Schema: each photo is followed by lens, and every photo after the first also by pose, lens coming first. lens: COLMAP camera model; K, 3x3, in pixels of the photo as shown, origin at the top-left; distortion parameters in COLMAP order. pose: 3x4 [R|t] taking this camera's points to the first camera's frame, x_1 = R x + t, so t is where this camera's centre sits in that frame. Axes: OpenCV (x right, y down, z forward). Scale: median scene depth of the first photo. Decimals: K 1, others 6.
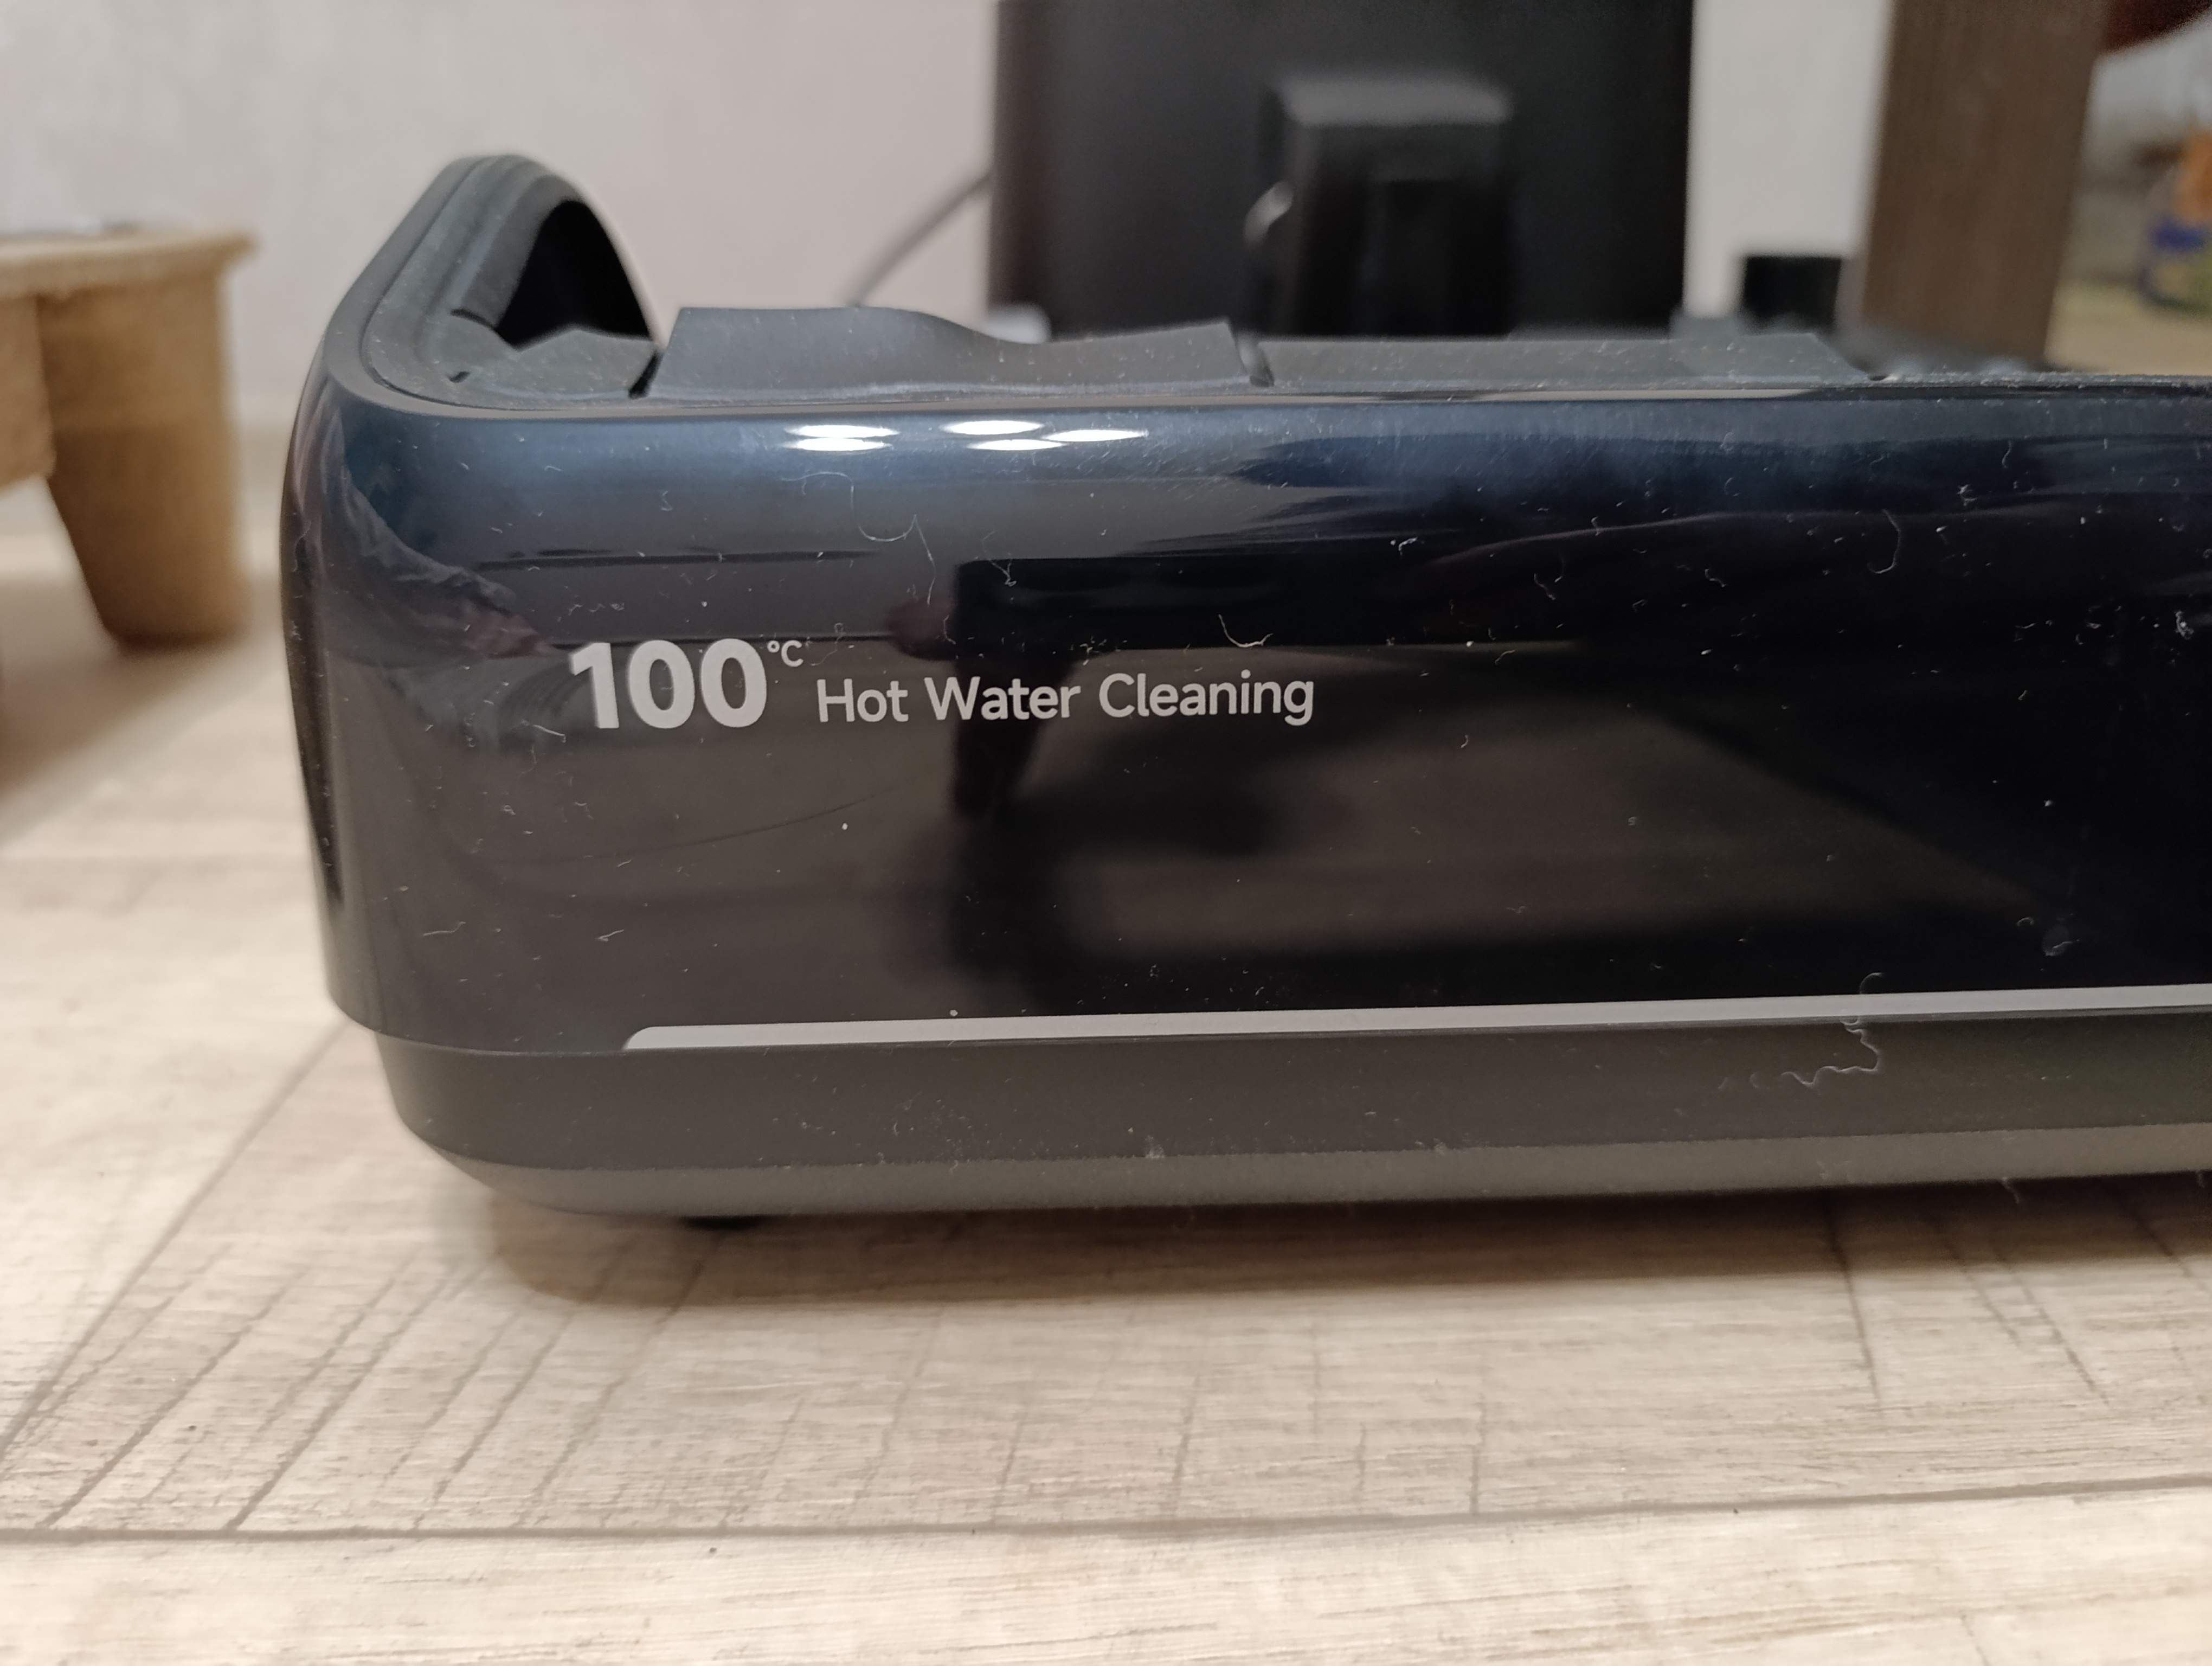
lens RADIAL K [[1657.1, 0, 1106.0], [0, 1657.1, 833.0], [0, 0, 1]] dist [-0.046253, -0.003498]
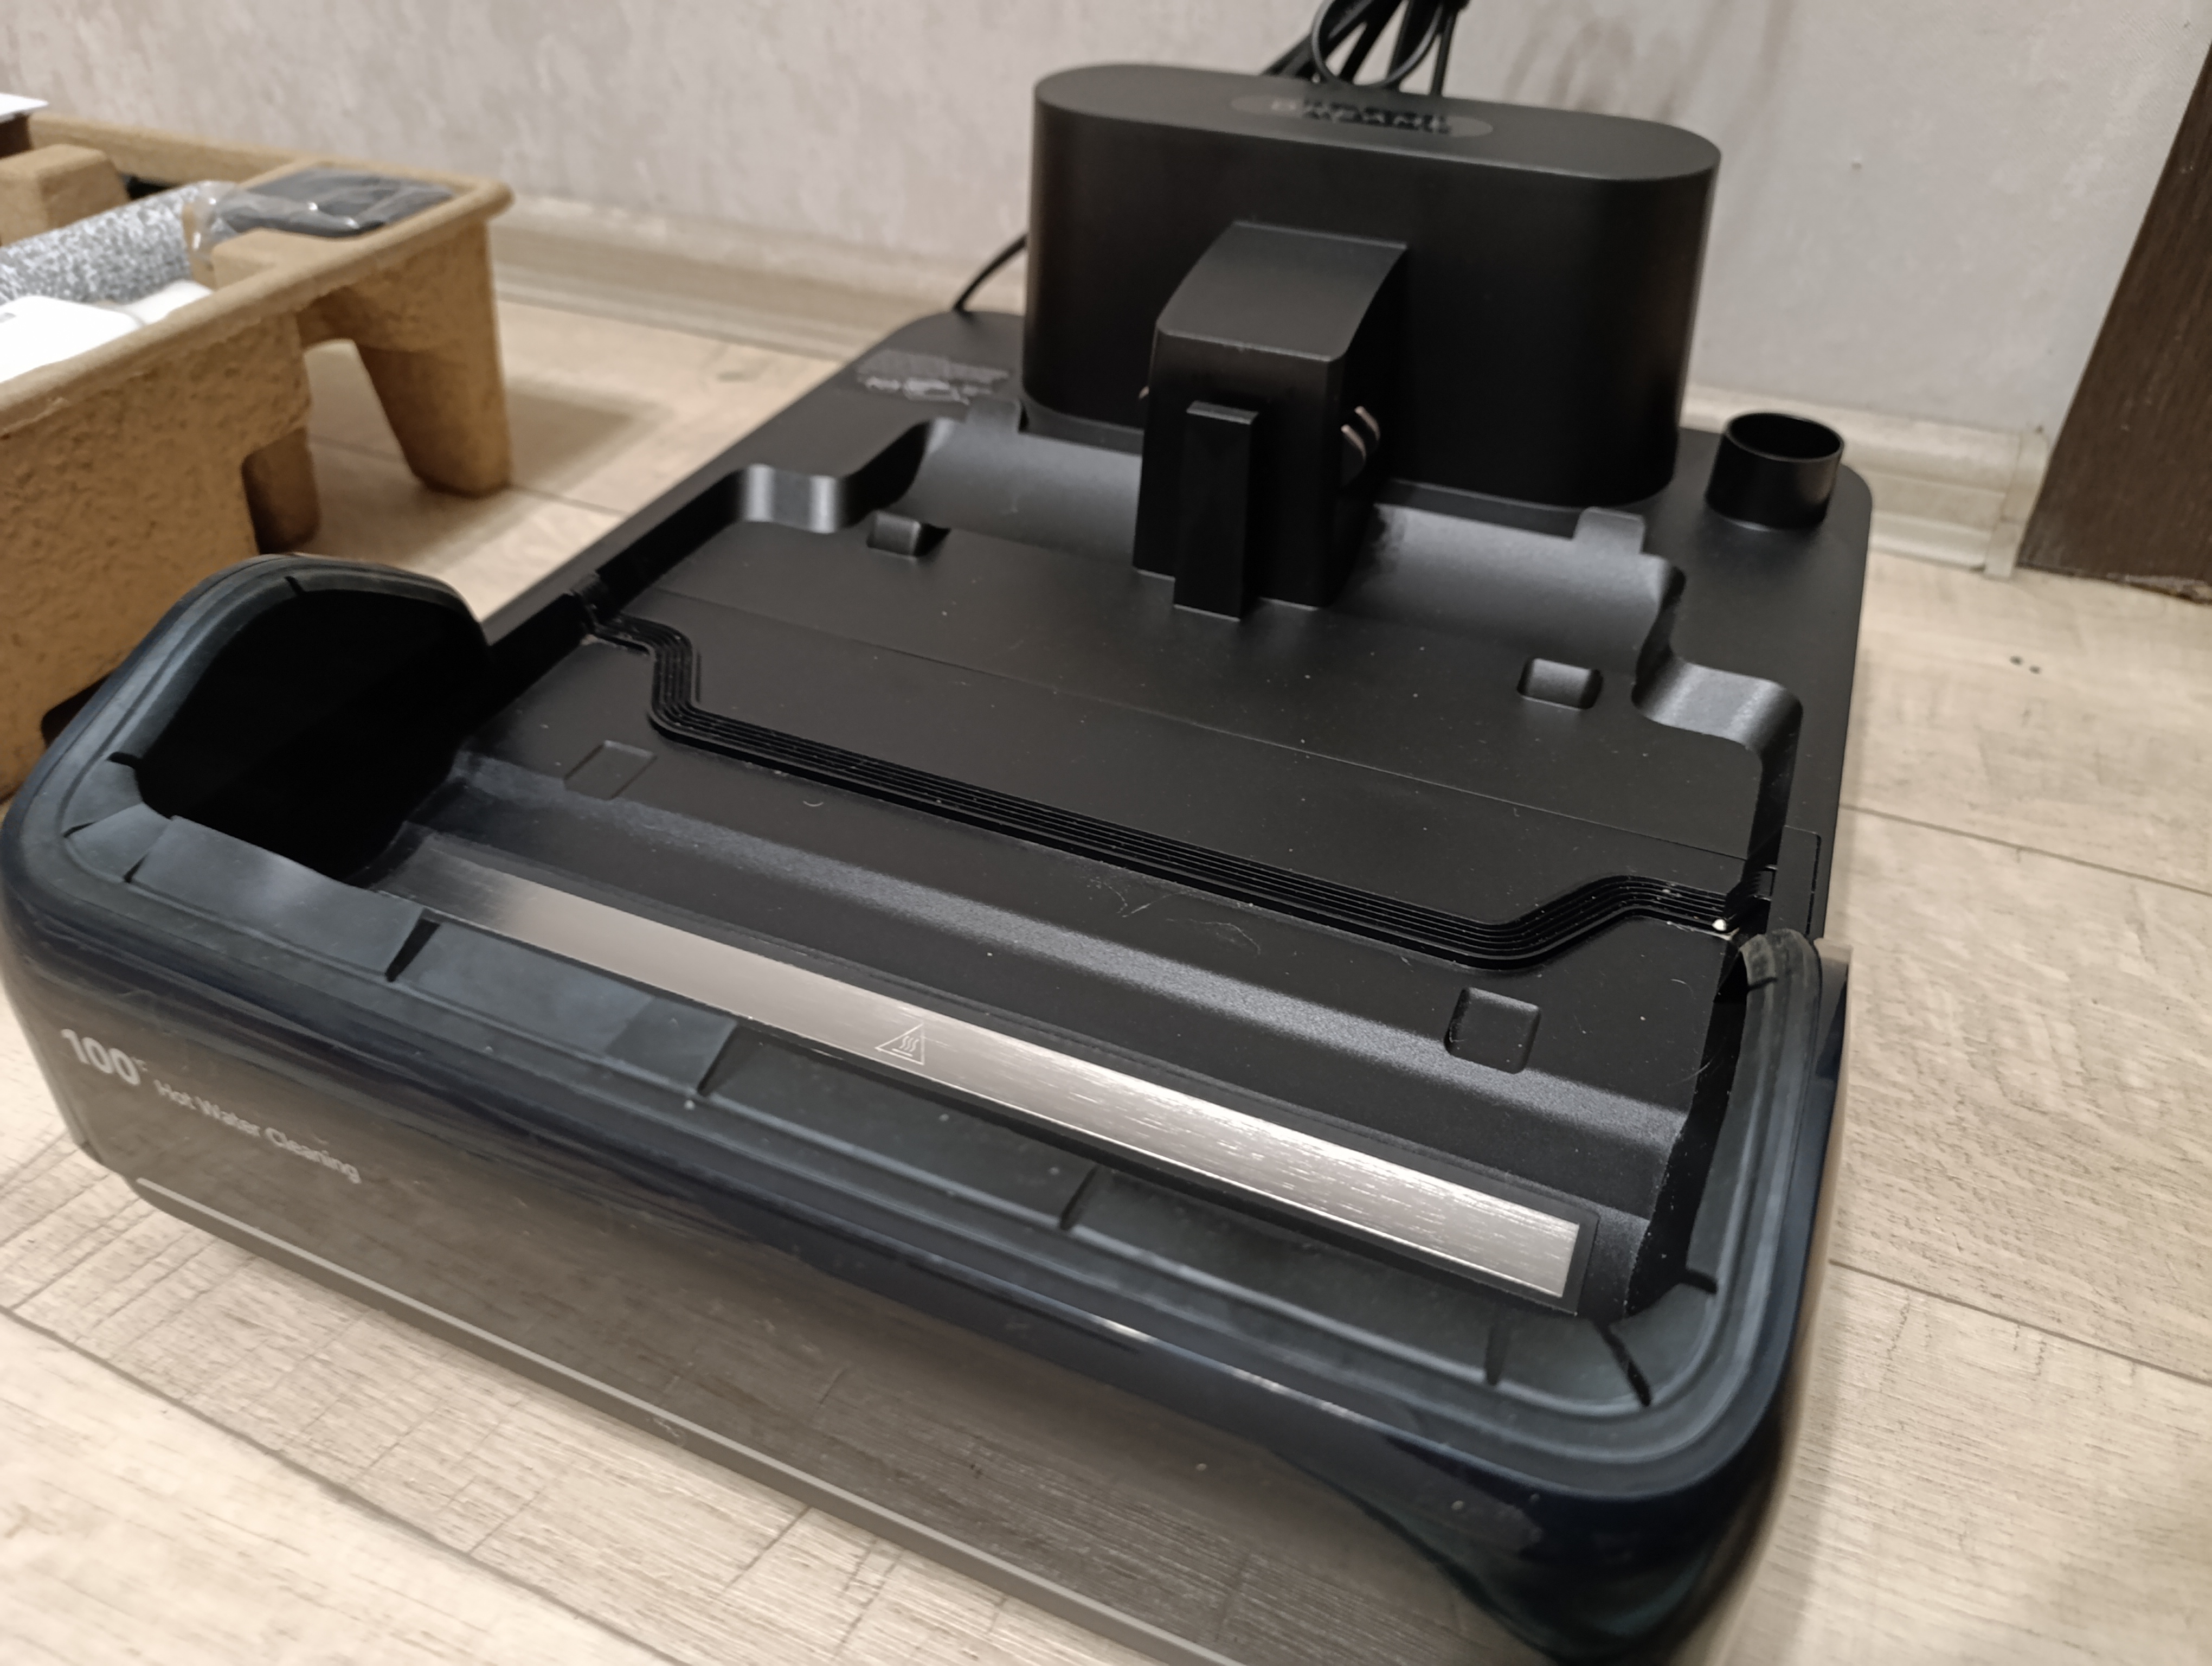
lens RADIAL K [[1533.1, 0, 1073.9], [0, 1533.1, 886.8], [0, 0, 1]] dist [-0.010799, -0.007064]
pose [[0.904467, 0.295443, -0.307656, 1.157076], [-0.185188, 0.921744, 0.340725, -1.007758], [0.384245, -0.251200, 0.888400, -0.094615]]
